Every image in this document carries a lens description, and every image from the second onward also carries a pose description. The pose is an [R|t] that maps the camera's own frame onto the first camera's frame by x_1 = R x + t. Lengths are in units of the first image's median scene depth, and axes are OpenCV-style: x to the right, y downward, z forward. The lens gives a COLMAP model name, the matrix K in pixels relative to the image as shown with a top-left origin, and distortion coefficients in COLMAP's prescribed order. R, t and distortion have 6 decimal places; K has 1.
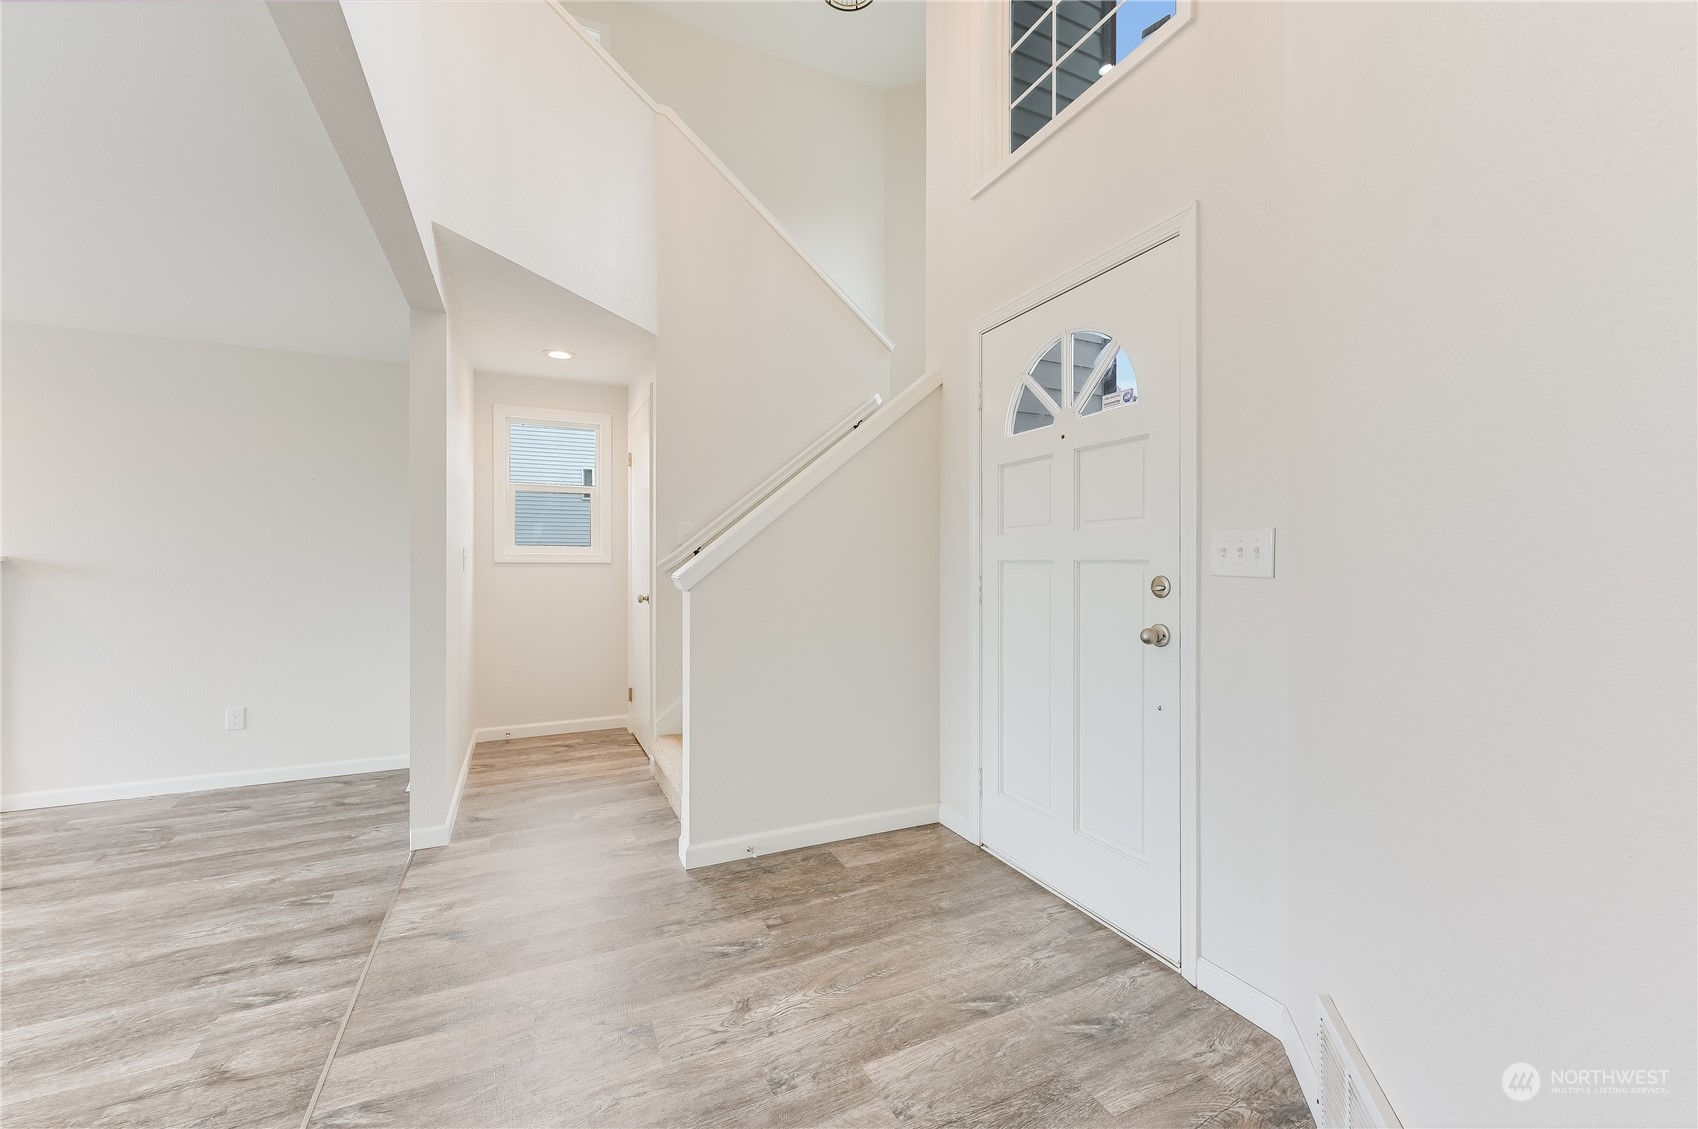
lens RADIAL K [[674.0, 0, 850.5], [0, 674.0, 559.0], [0, 0, 1]] dist [-0.001014, 0.000321]
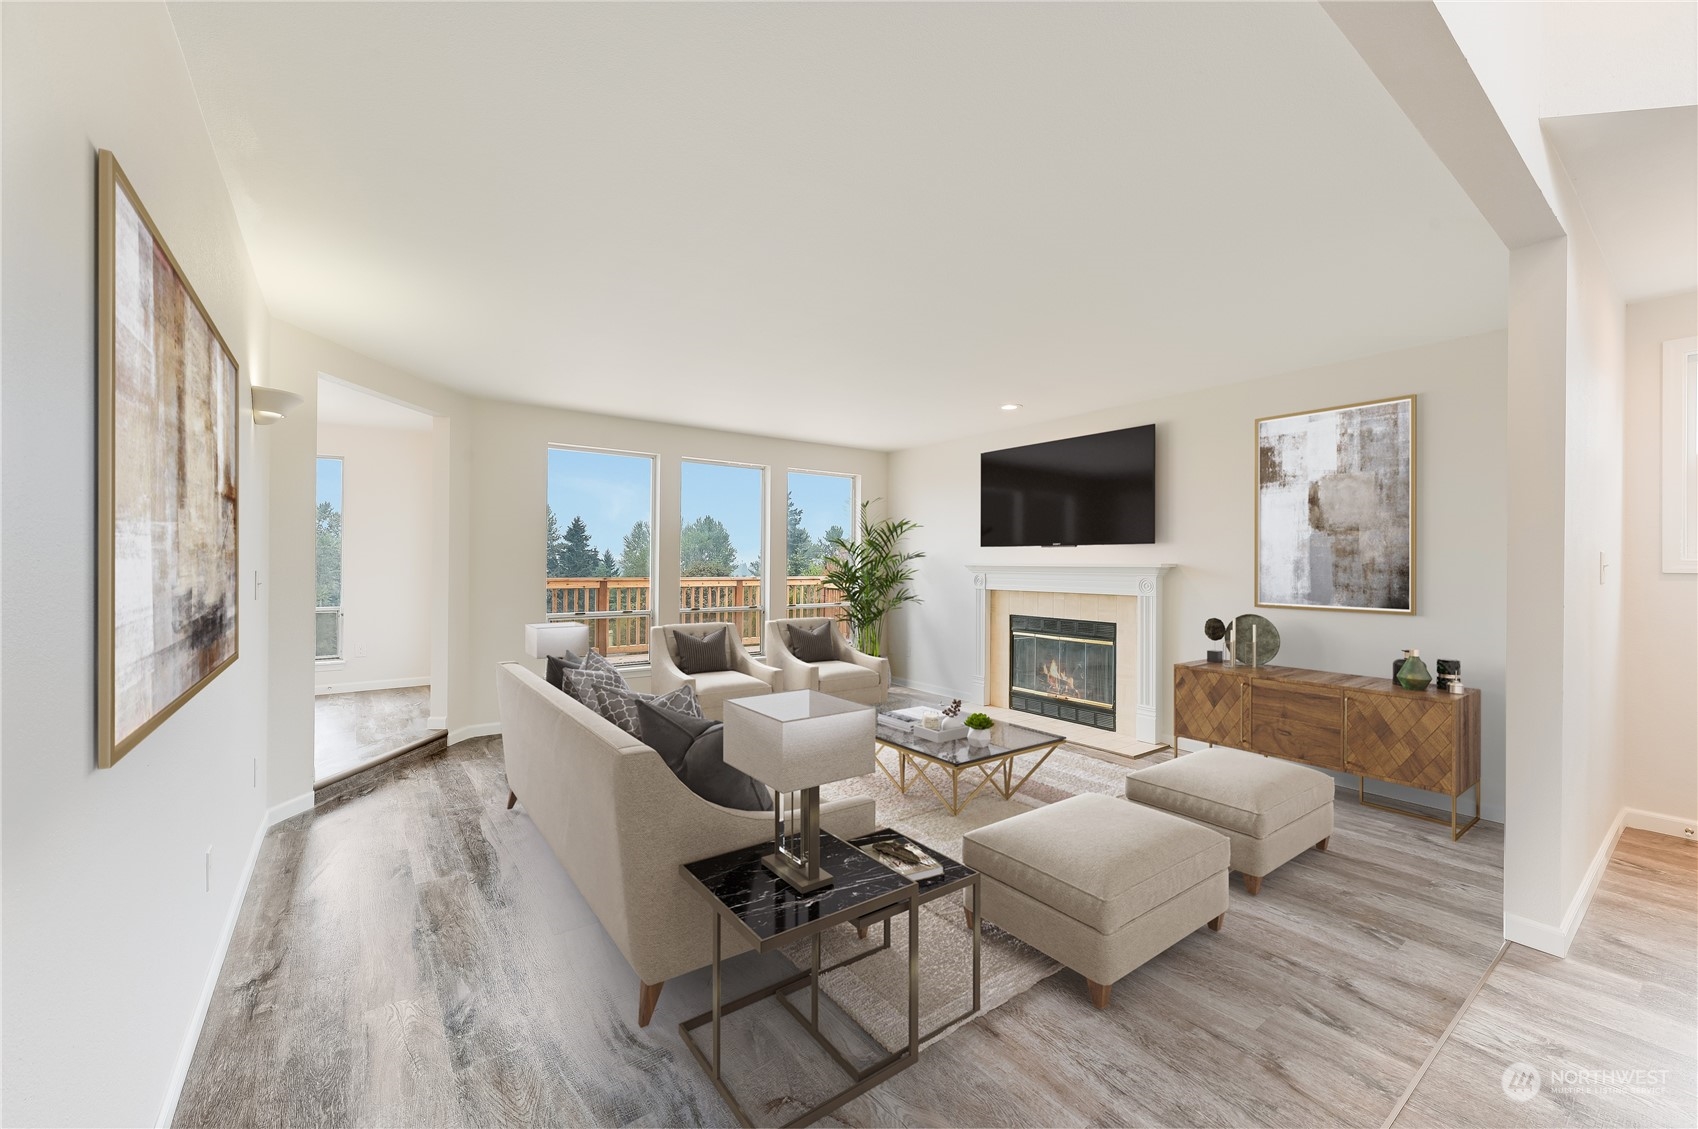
lens RADIAL K [[674.0, 0, 855.5], [0, 674.0, 560.9], [0, 0, 1]] dist [-0.001014, 0.000321]
pose [[0.197246, -0.003704, -0.980347, -0.031005], [-0.004066, 0.999981, -0.004596, 0.000891], [0.980346, 0.004892, 0.197227, 0.099103]]
